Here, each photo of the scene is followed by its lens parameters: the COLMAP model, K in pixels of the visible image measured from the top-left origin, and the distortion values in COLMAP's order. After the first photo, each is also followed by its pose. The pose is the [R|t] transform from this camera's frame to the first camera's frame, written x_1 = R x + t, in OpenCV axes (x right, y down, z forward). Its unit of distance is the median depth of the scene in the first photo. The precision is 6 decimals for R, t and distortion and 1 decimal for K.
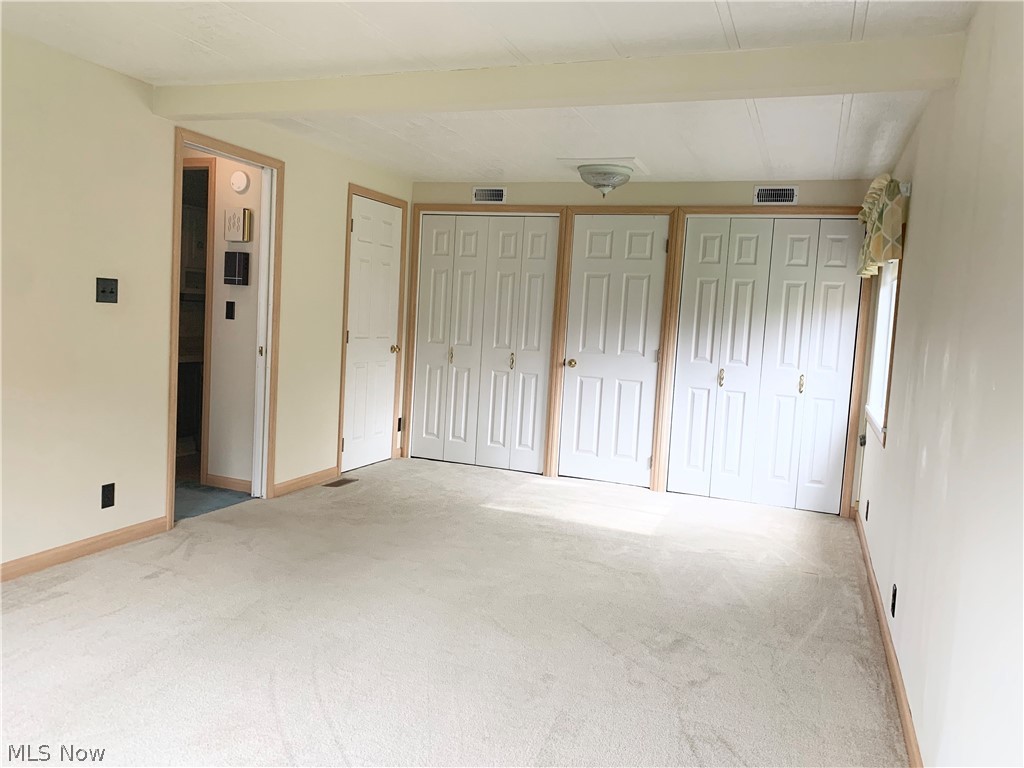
lens RADIAL K [[779.6, 0, 512.9], [0, 779.6, 387.2], [0, 0, 1]] dist [0.042357, -0.049502]
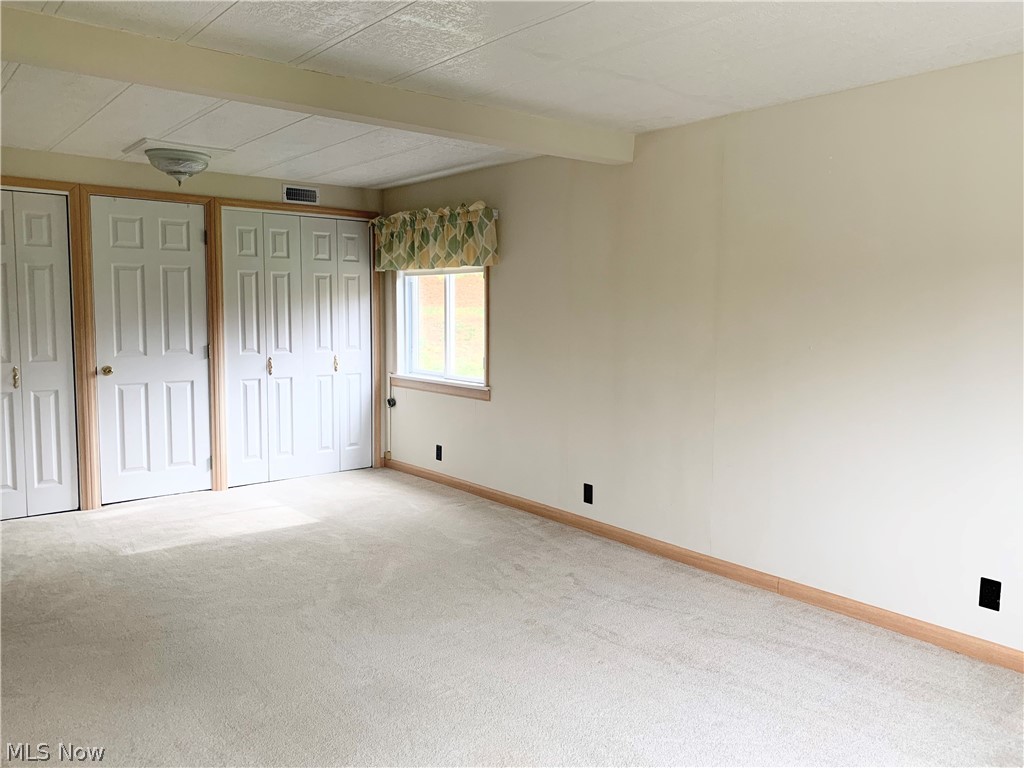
lens RADIAL K [[779.6, 0, 502.1], [0, 779.6, 382.2], [0, 0, 1]] dist [0.042357, -0.049502]
pose [[0.488391, -0.135924, 0.861974, -0.503610], [0.107445, 0.989645, 0.095178, -0.059484], [-0.865985, 0.046131, 0.497938, 0.221653]]
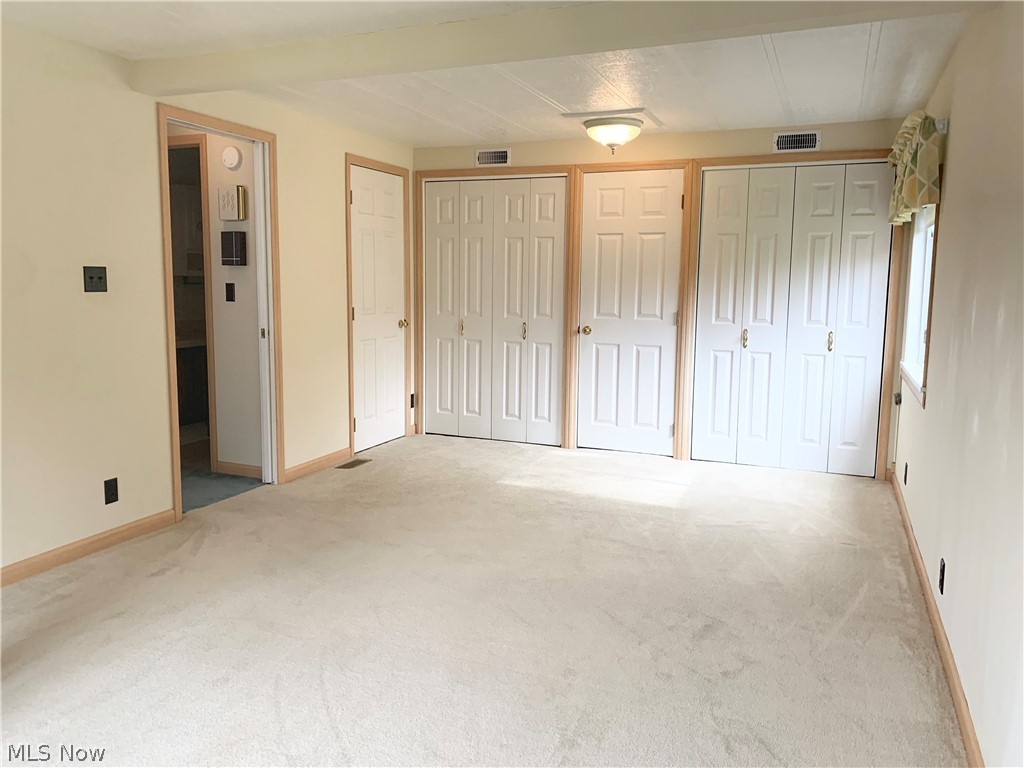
lens RADIAL K [[779.6, 0, 507.0], [0, 779.6, 381.5], [0, 0, 1]] dist [0.042357, -0.049502]
pose [[0.998444, -0.043313, -0.035136, 0.009517], [0.044594, 0.998336, 0.036548, -0.007881], [0.033494, -0.038058, 0.998714, 0.039624]]
